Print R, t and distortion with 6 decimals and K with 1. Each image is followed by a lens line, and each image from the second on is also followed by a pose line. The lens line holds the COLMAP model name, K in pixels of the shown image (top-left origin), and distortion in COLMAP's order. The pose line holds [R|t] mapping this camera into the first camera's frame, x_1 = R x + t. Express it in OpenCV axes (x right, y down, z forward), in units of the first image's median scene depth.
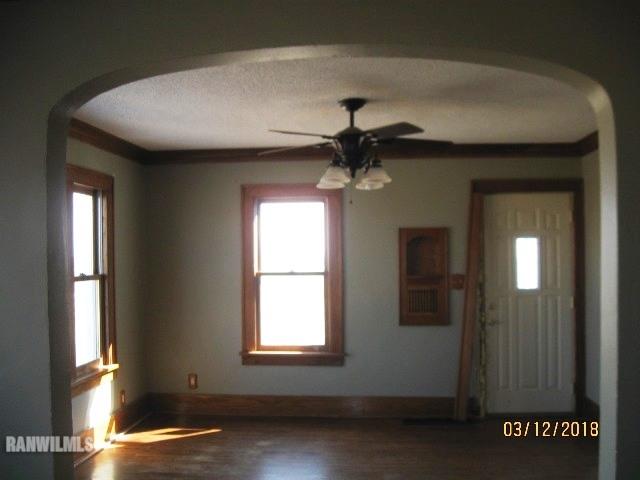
lens RADIAL K [[656.5, 0, 321.8], [0, 656.5, 239.6], [0, 0, 1]] dist [-0.109204, 0.000000]
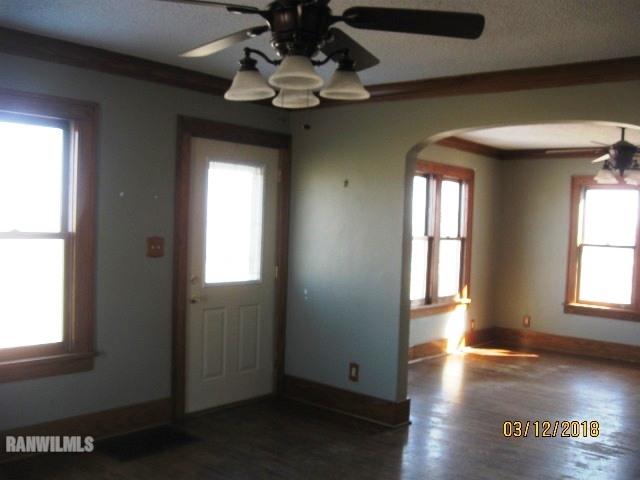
lens RADIAL K [[656.5, 0, 319.8], [0, 656.5, 240.8], [0, 0, 1]] dist [-0.109204, 0.000000]
pose [[0.810538, 0.061756, -0.582421, 0.251154], [-0.036059, 0.997801, 0.055617, -0.008195], [0.584575, -0.024079, 0.810982, -0.373663]]
